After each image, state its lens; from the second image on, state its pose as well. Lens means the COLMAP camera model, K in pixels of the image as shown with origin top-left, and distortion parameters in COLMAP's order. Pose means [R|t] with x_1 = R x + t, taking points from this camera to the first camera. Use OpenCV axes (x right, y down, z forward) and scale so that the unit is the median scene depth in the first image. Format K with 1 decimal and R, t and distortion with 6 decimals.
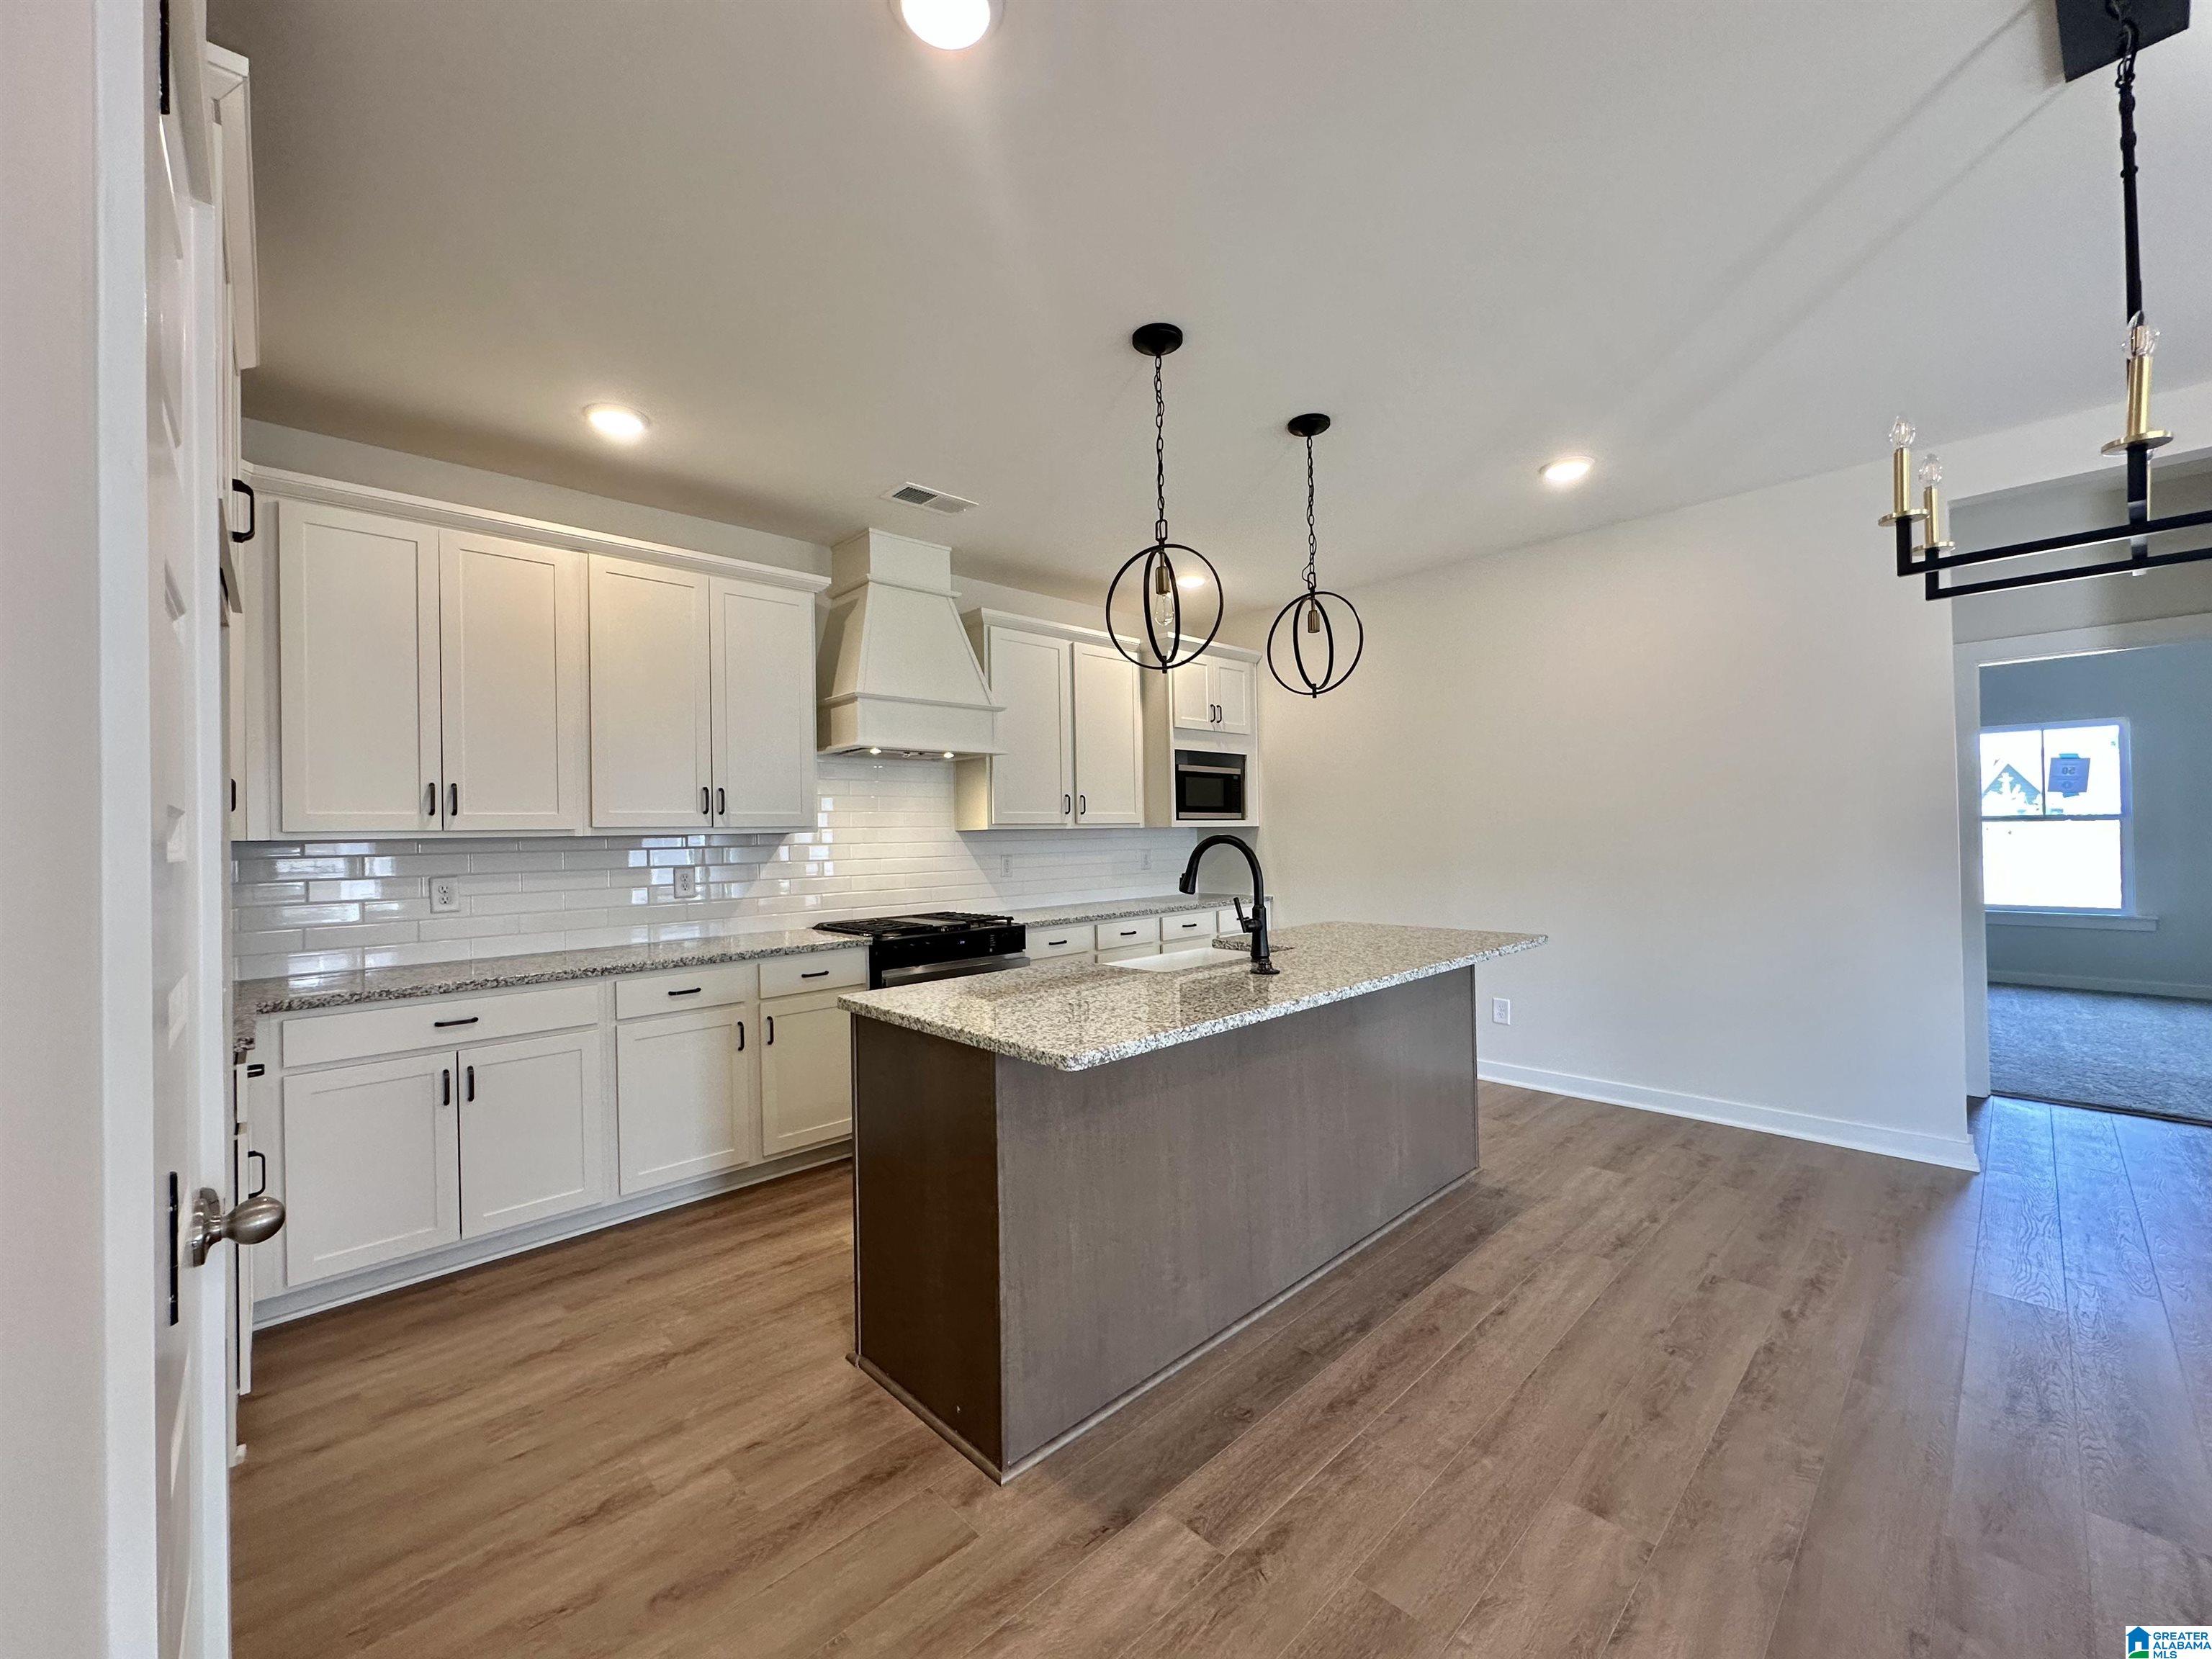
lens RADIAL K [[882.9, 0, 1115.8], [0, 882.9, 825.6], [0, 0, 1]] dist [-0.006243, 0.001031]
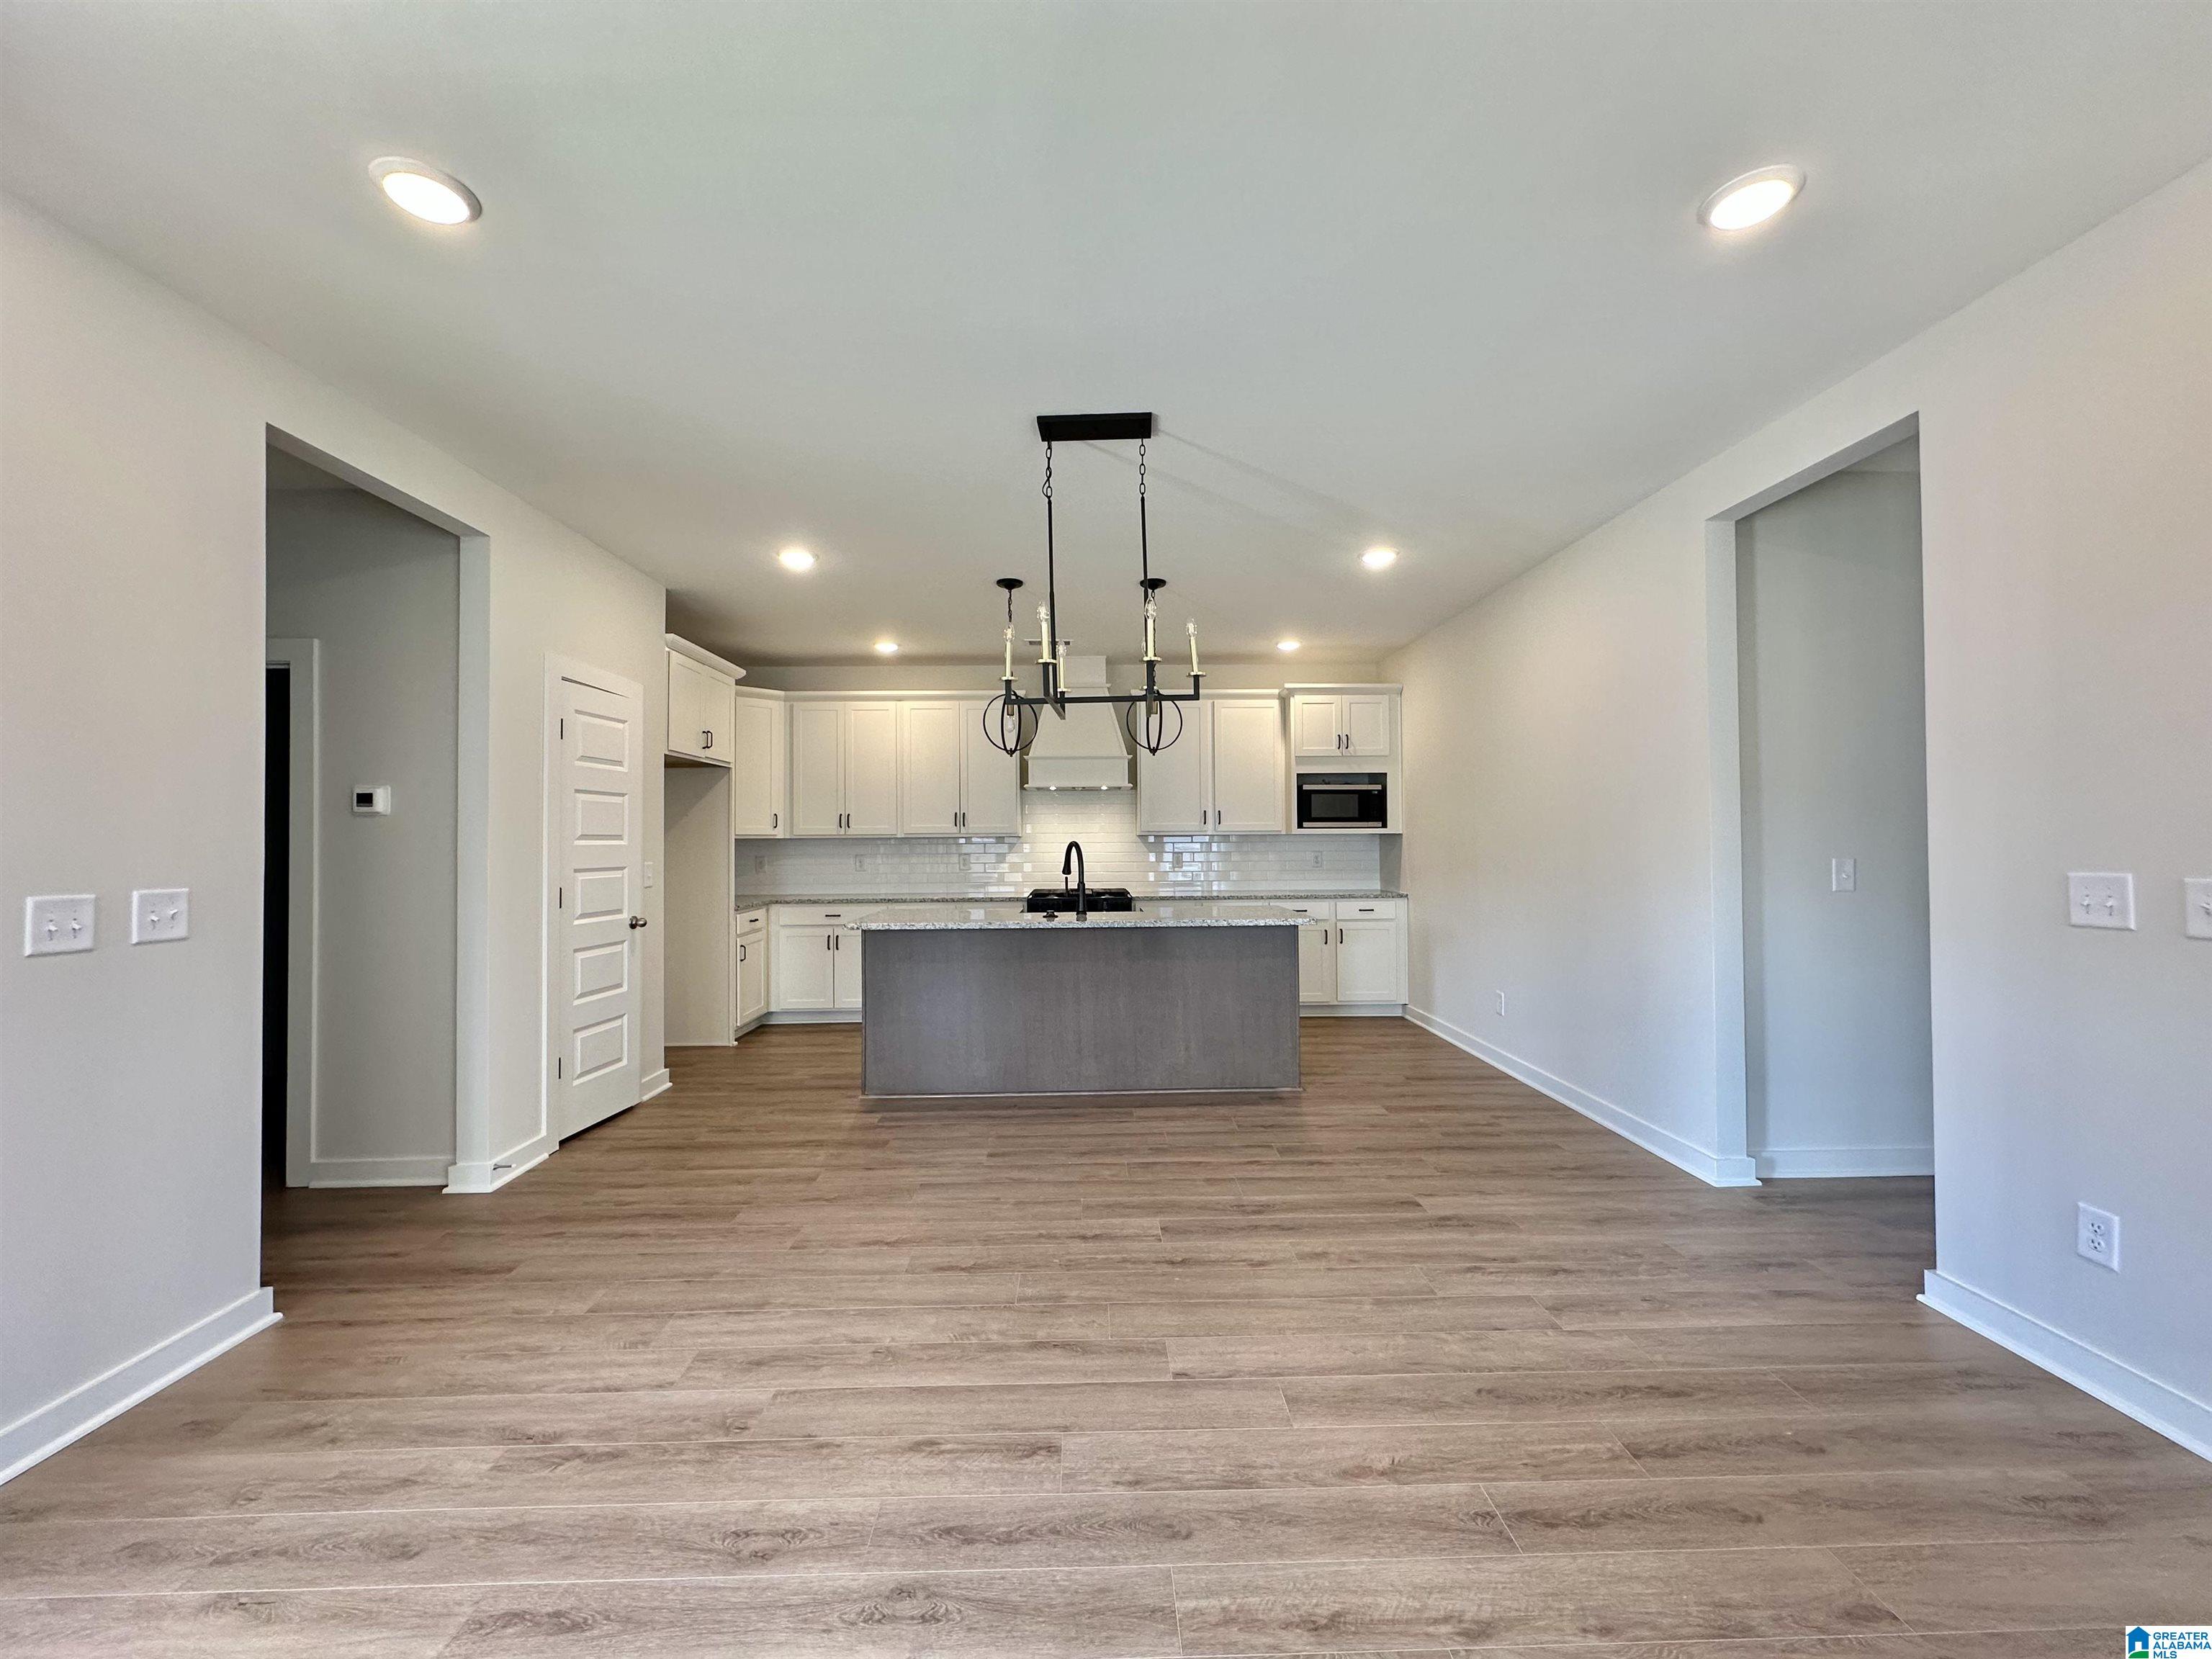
lens RADIAL K [[882.9, 0, 1099.5], [0, 882.9, 824.1], [0, 0, 1]] dist [-0.006243, 0.001031]
pose [[0.738569, 0.000497, -0.674178, 0.950950], [-0.000948, 1.000000, -0.000301, -0.016245], [0.674177, 0.000861, 0.738569, -0.183994]]
